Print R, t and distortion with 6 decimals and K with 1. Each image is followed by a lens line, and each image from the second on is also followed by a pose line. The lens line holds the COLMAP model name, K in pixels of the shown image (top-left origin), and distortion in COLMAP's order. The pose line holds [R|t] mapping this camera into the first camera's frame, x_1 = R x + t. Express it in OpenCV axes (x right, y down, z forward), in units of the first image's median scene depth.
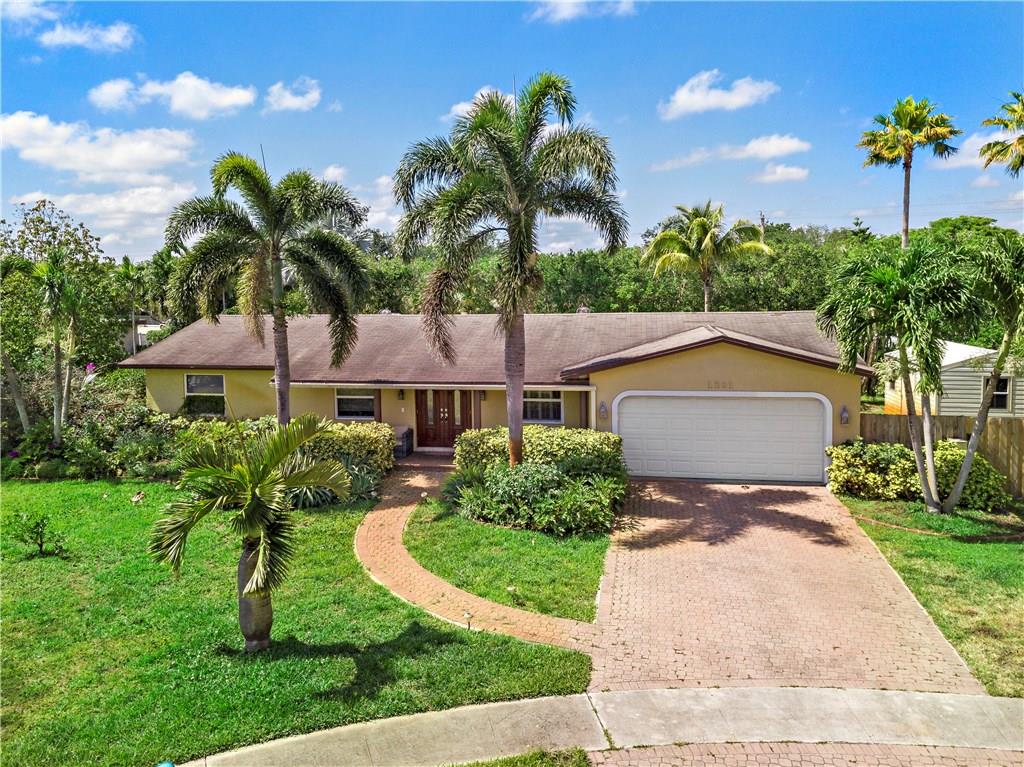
lens RADIAL K [[764.3, 0, 508.5], [0, 764.3, 382.8], [0, 0, 1]] dist [0.031220, 0.005123]
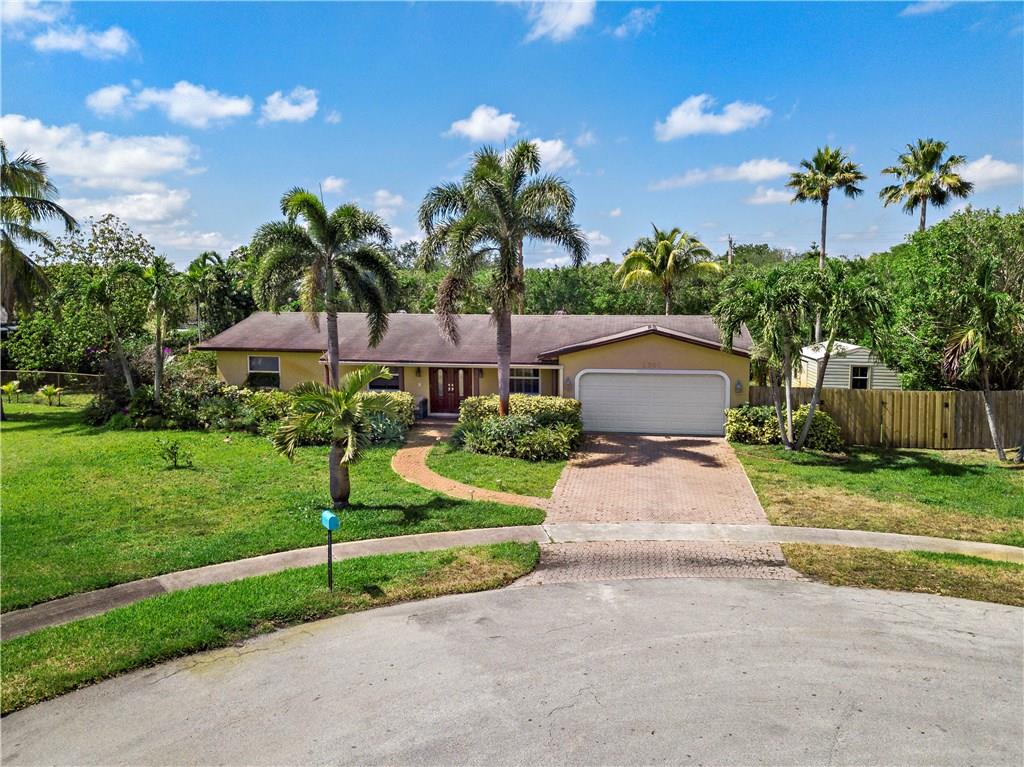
lens RADIAL K [[773.0, 0, 546.6], [0, 773.0, 414.4], [0, 0, 1]] dist [0.037231, -0.003401]
pose [[0.998442, 0.009081, 0.055055, 0.008371], [-0.010081, 0.999789, 0.017919, 0.065474], [-0.054880, -0.018446, 0.998323, -0.370284]]
